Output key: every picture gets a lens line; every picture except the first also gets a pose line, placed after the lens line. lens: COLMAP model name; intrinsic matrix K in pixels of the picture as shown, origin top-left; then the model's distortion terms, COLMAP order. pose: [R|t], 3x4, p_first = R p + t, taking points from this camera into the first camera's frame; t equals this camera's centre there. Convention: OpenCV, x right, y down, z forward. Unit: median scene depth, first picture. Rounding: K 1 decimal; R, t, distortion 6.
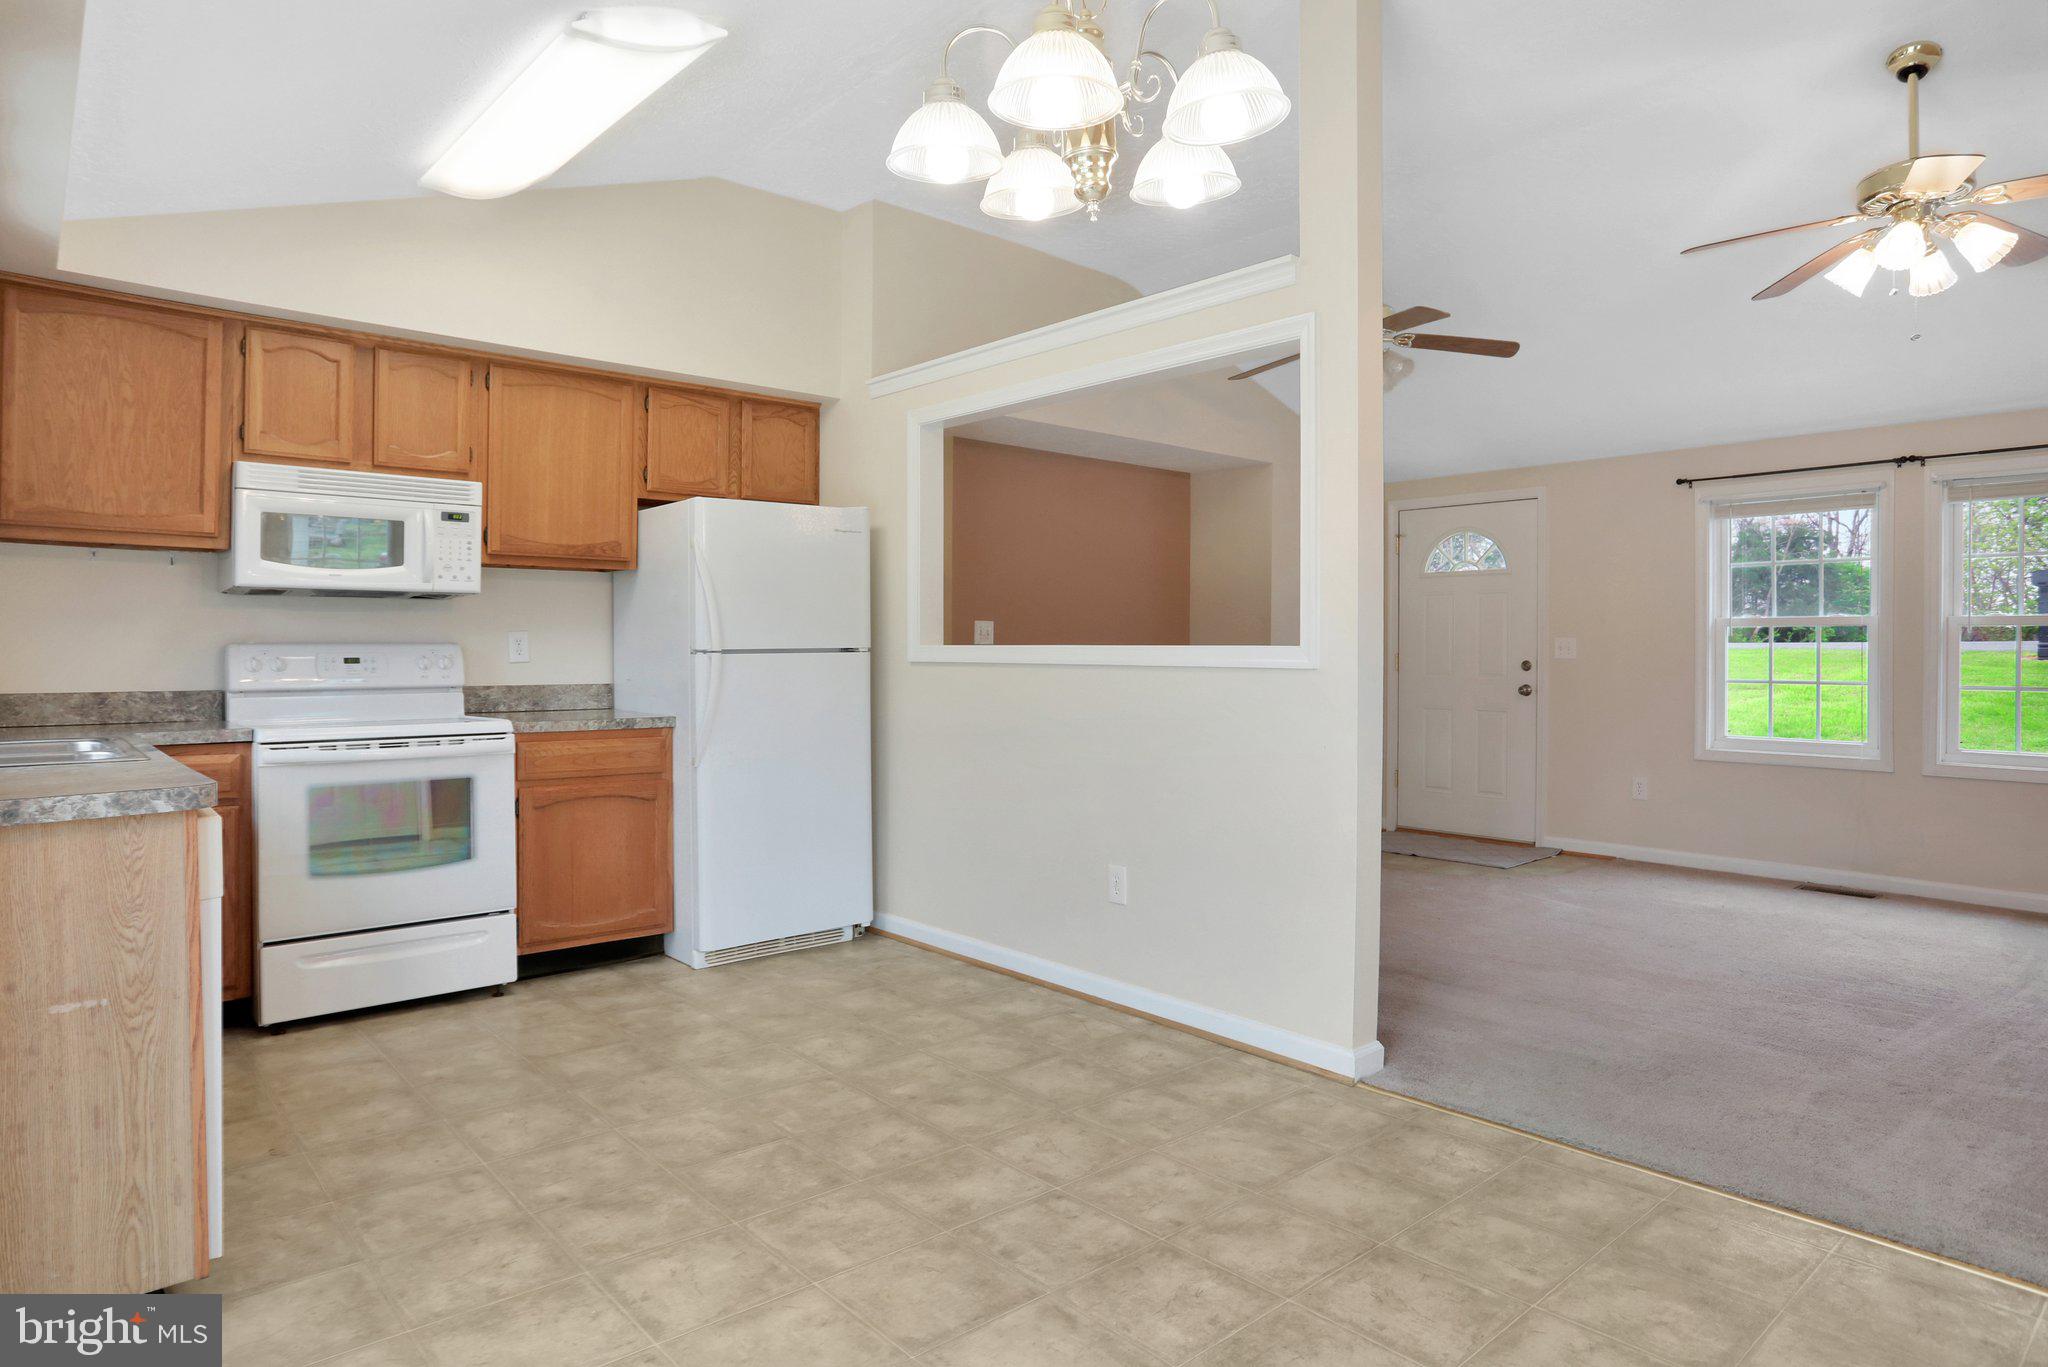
lens RADIAL K [[1162.3, 0, 995.6], [0, 1162.3, 650.2], [0, 0, 1]] dist [-0.034967, 0.008887]
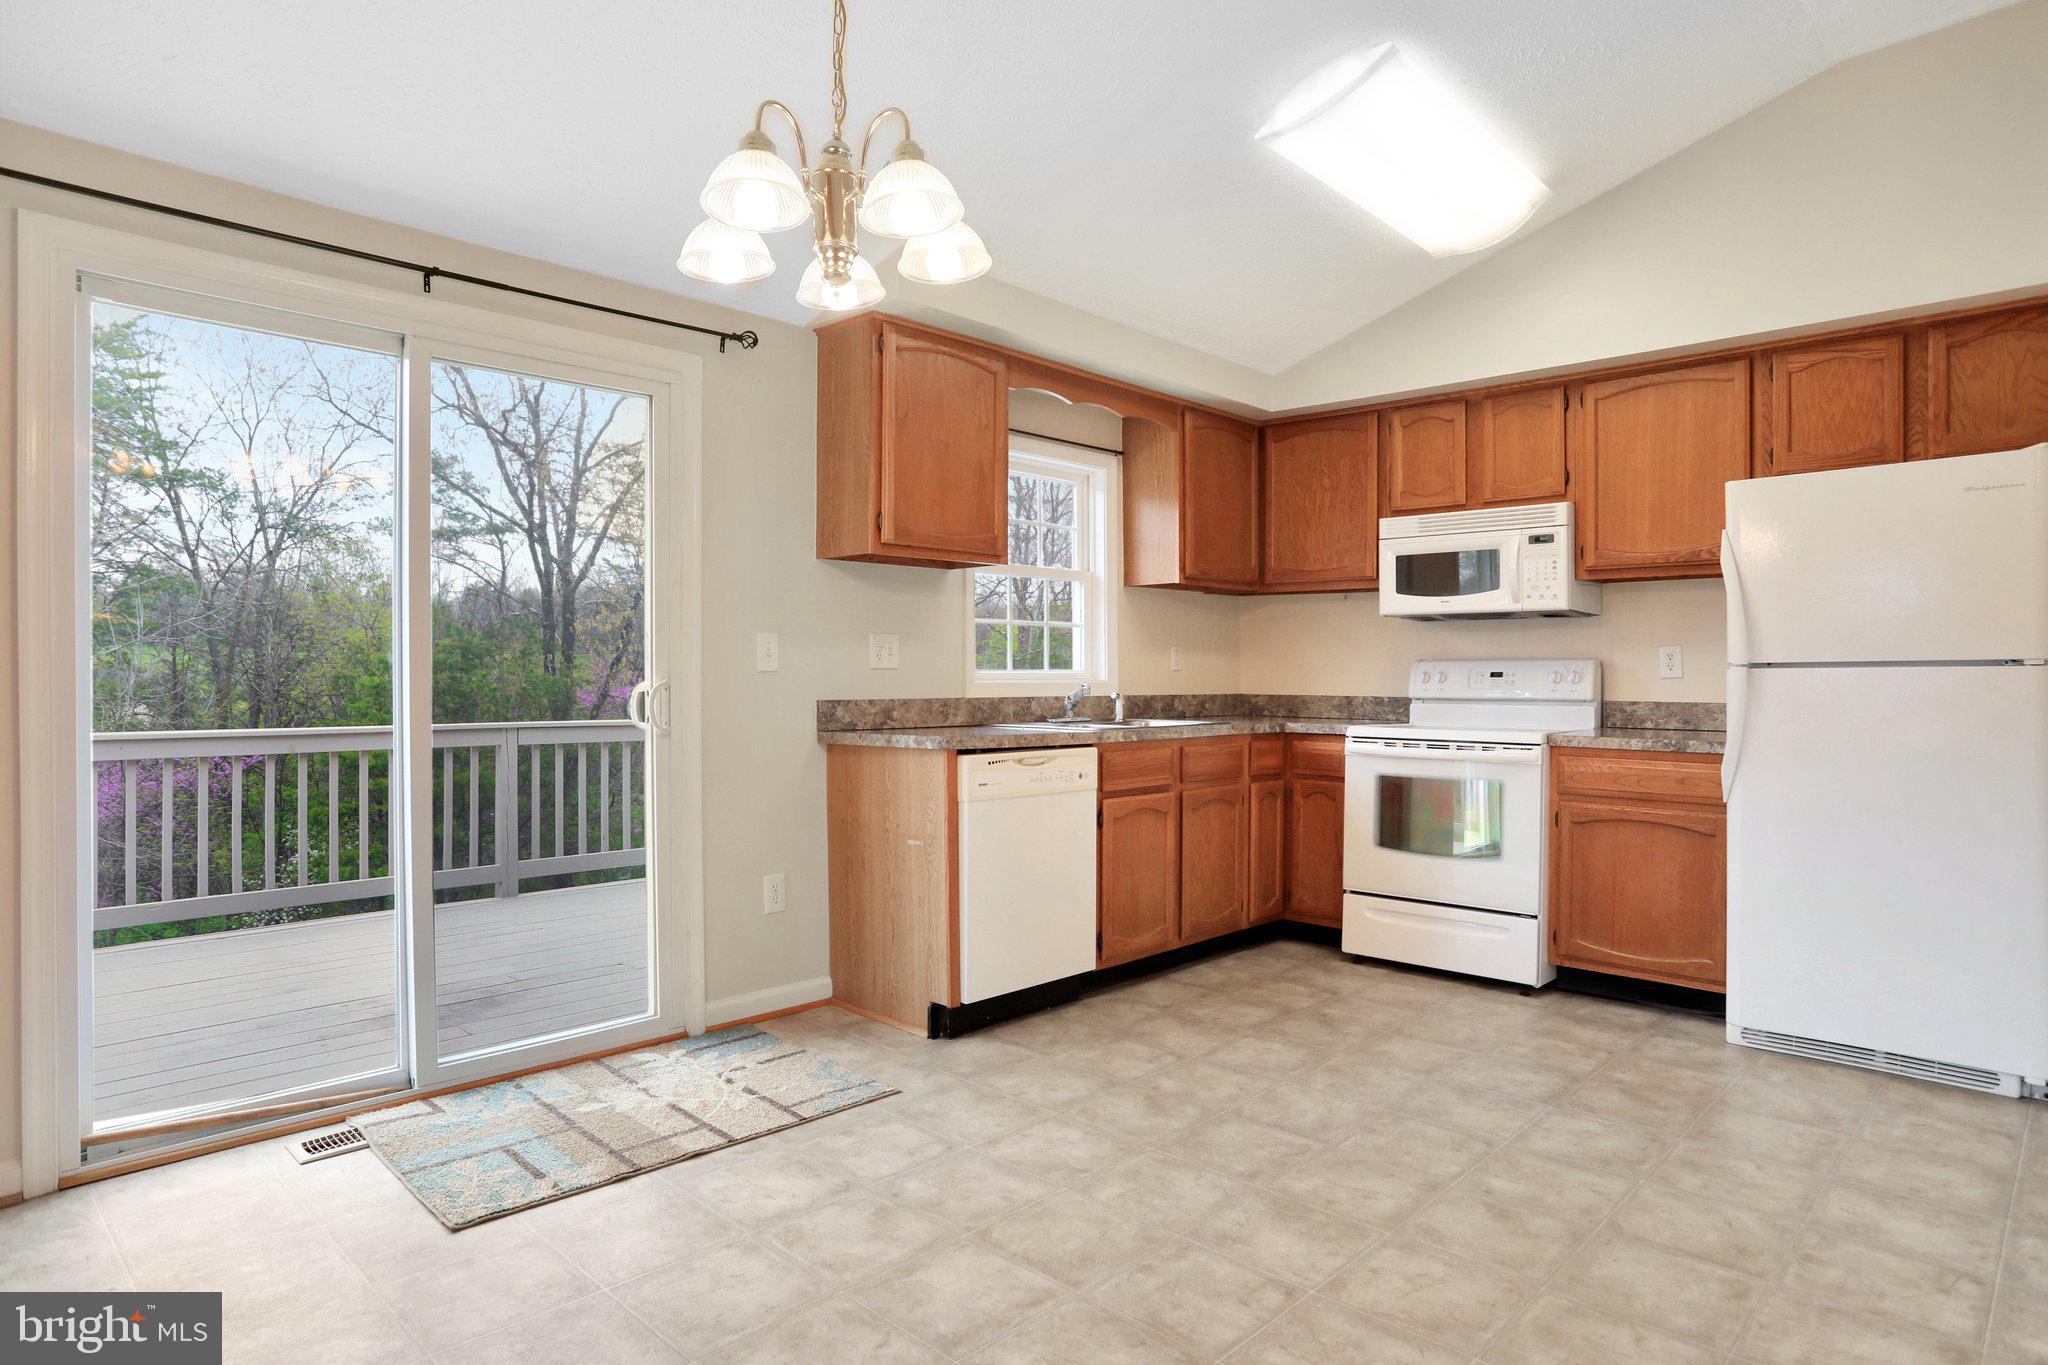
lens RADIAL K [[1162.3, 0, 1068.4], [0, 1162.3, 680.2], [0, 0, 1]] dist [-0.034967, 0.008887]
pose [[0.125364, 0.007601, -0.992082, 0.601164], [-0.000715, 0.999971, 0.007571, 0.007037], [0.992111, -0.000239, 0.125366, 0.497032]]
